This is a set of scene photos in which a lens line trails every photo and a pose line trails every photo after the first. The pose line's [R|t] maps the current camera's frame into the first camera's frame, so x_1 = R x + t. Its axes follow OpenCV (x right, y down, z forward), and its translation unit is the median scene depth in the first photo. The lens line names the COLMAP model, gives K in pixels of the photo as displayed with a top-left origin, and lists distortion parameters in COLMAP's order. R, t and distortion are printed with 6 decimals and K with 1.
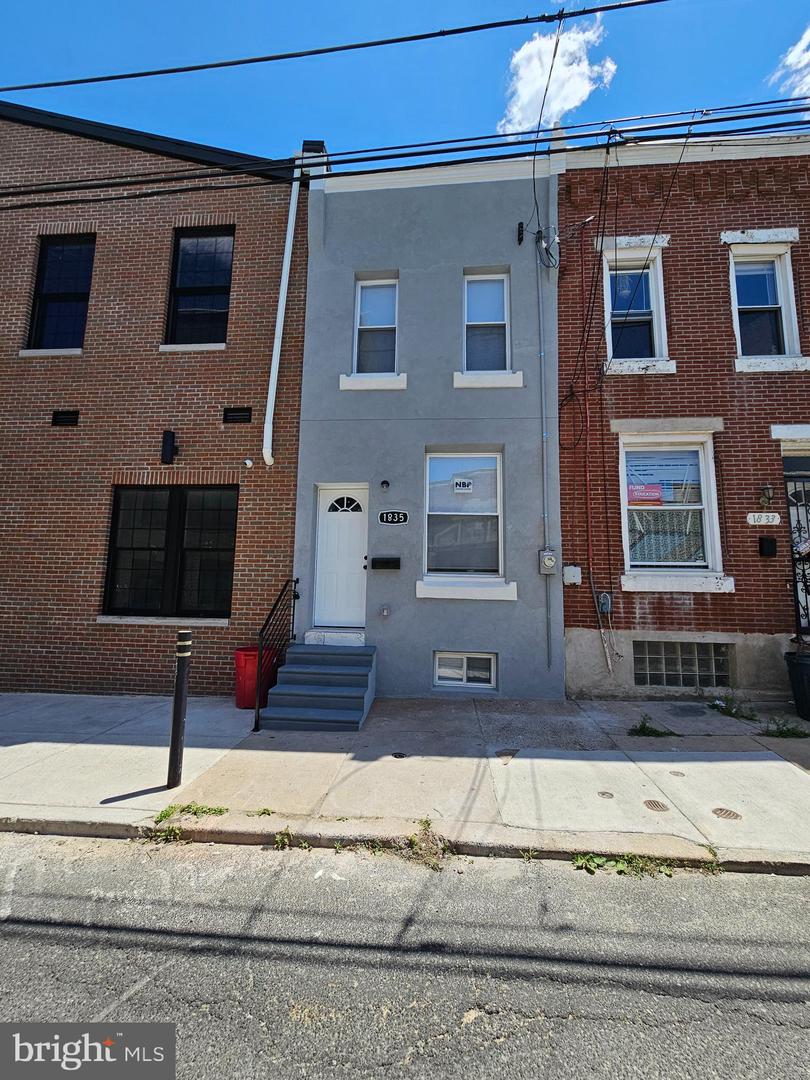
lens RADIAL K [[444.6, 0, 404.3], [0, 444.6, 532.7], [0, 0, 1]] dist [-0.004589, 0.001124]
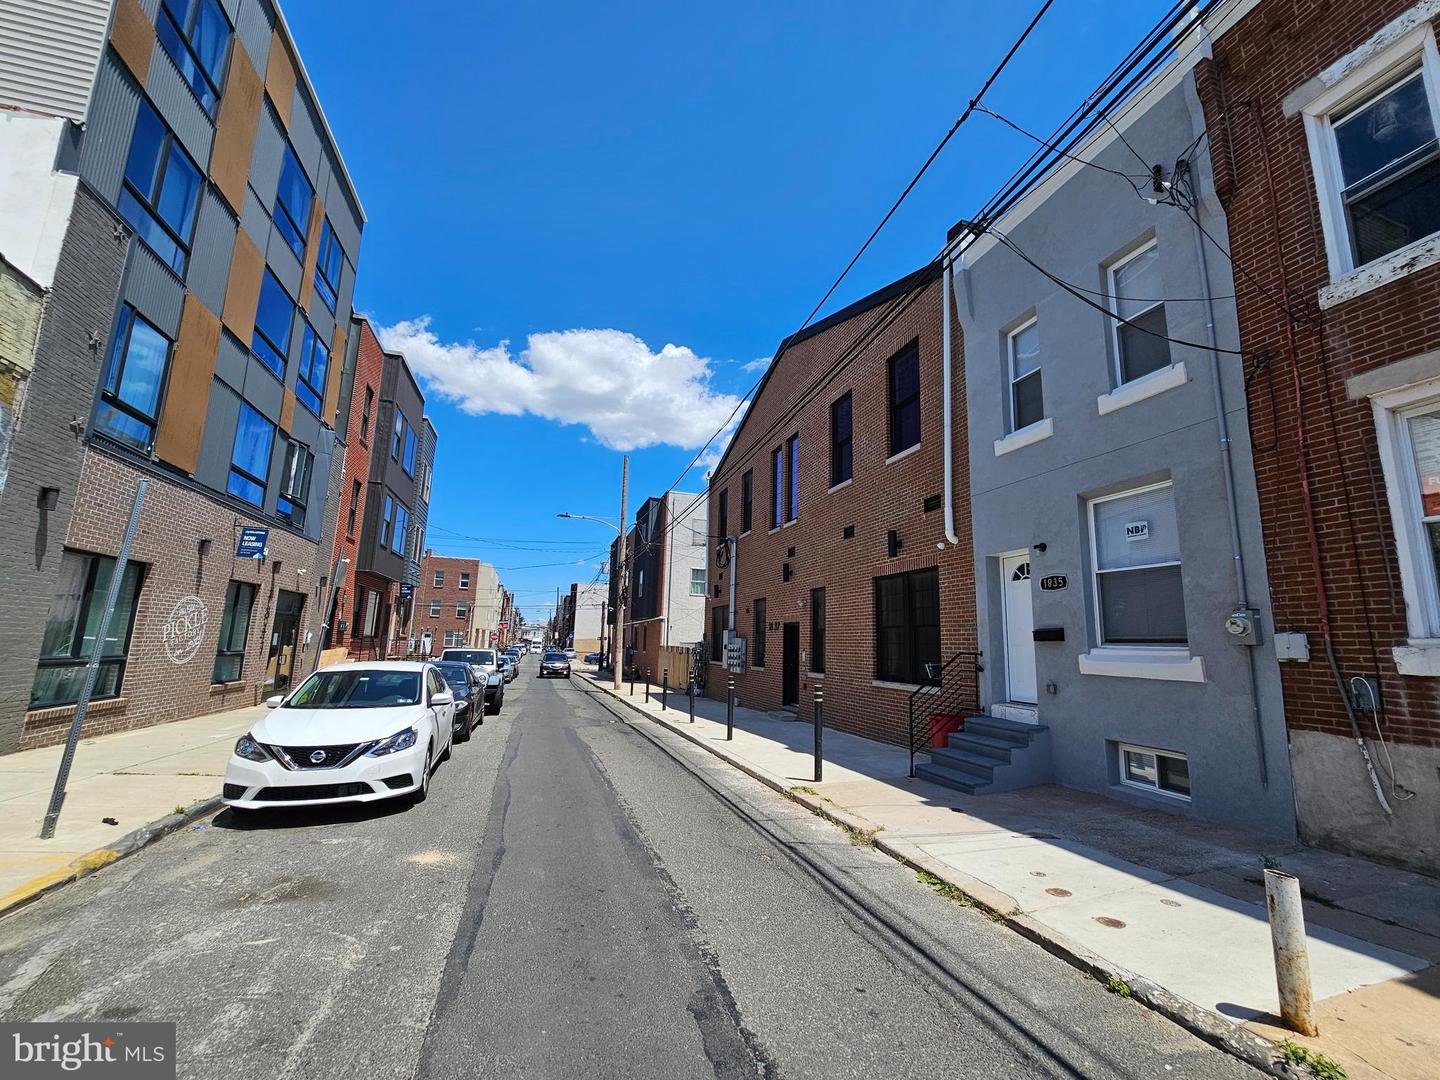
lens RADIAL K [[592.8, 0, 728.1], [0, 592.8, 545.4], [0, 0, 1]] dist [-0.004589, 0.001124]
pose [[0.384423, -0.160508, -0.909096, 0.862406], [0.094132, 0.986451, -0.134361, -0.009815], [0.918345, -0.033923, 0.394323, -0.072168]]
